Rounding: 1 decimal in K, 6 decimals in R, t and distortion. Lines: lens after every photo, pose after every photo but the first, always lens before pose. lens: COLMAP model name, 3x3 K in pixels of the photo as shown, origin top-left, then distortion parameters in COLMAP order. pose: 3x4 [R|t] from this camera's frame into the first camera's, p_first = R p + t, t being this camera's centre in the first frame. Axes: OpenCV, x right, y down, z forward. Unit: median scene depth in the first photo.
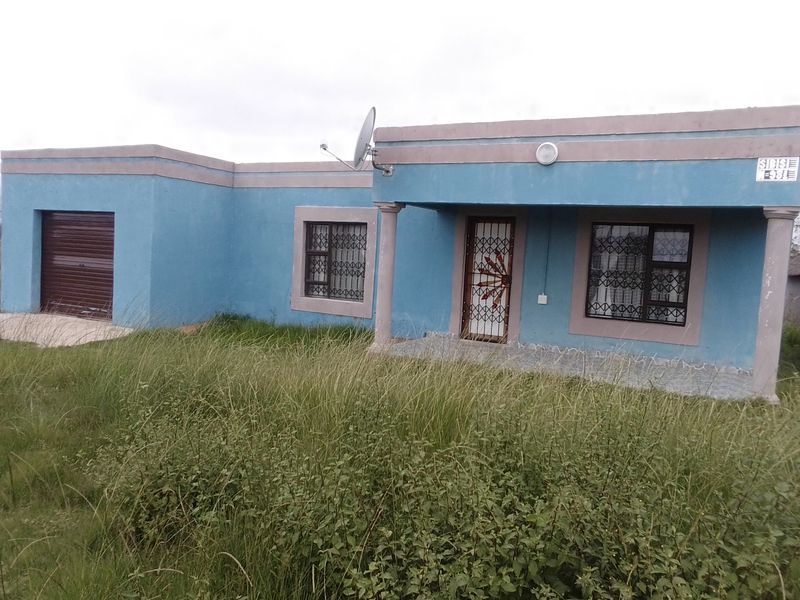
lens RADIAL K [[602.2, 0, 400.0], [0, 602.2, 300.0], [0, 0, 1]] dist [-0.016534, 0.002395]
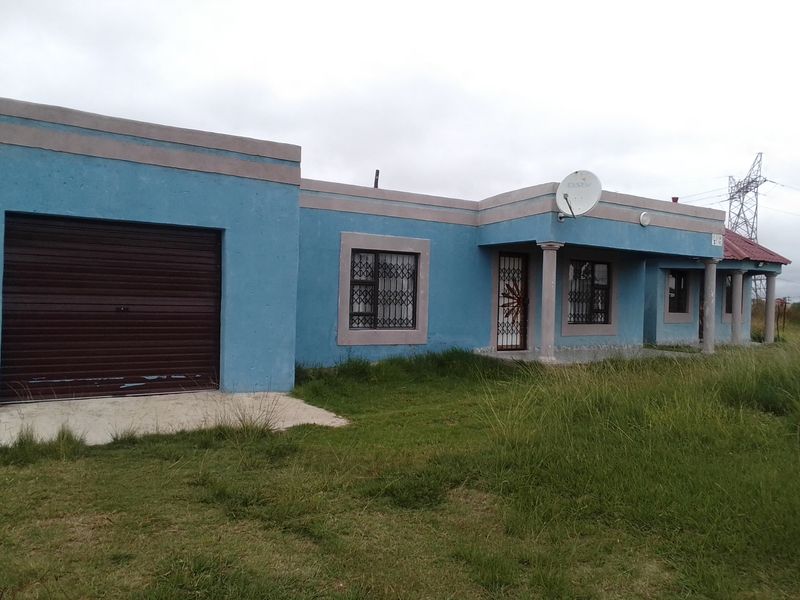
lens RADIAL K [[602.2, 0, 400.0], [0, 602.2, 300.0], [0, 0, 1]] dist [-0.016534, 0.002395]
pose [[0.537188, -0.045666, 0.842225, -1.123232], [0.063673, 0.997880, 0.013494, -0.073979], [-0.841055, 0.046378, 0.538957, 0.550471]]
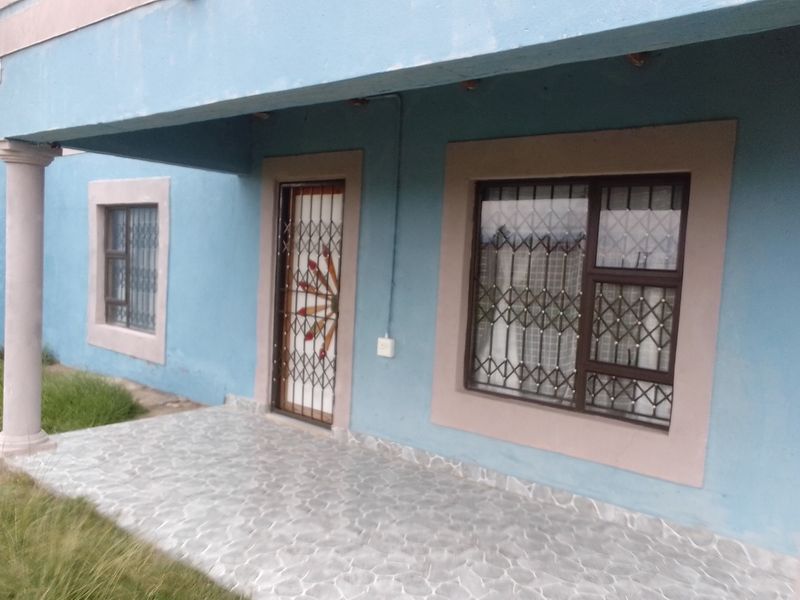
lens RADIAL K [[642.1, 0, 400.0], [0, 642.1, 300.0], [0, 0, 1]] dist [-0.002841, 0.000132]
pose [[0.979013, 0.016649, -0.203118, 0.358308], [-0.021917, 0.999479, -0.023712, -0.027009], [0.202617, 0.027666, 0.978867, 0.509548]]
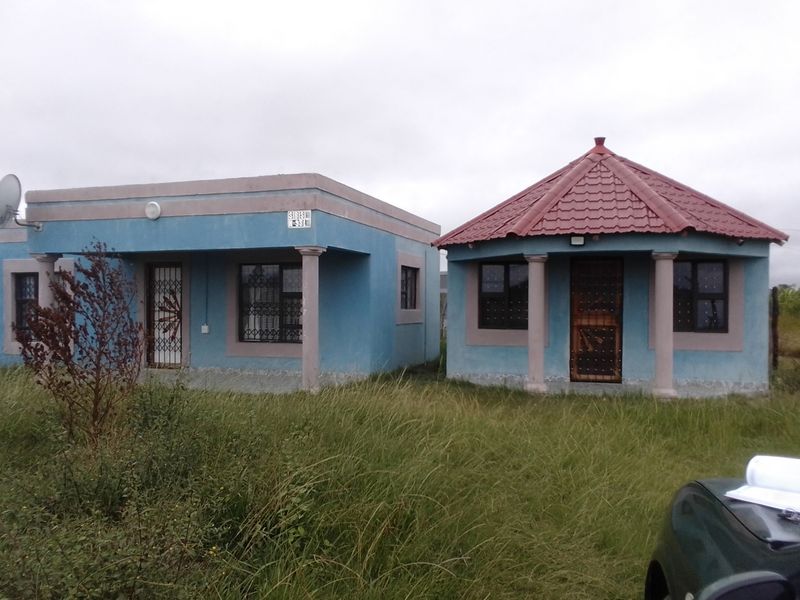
lens RADIAL K [[602.2, 0, 400.0], [0, 602.2, 300.0], [0, 0, 1]] dist [-0.016534, 0.002395]
pose [[0.979269, -0.049063, 0.196531, 0.390670], [0.064242, 0.995362, -0.071611, 0.052217], [-0.192106, 0.082752, 0.977879, -0.247729]]
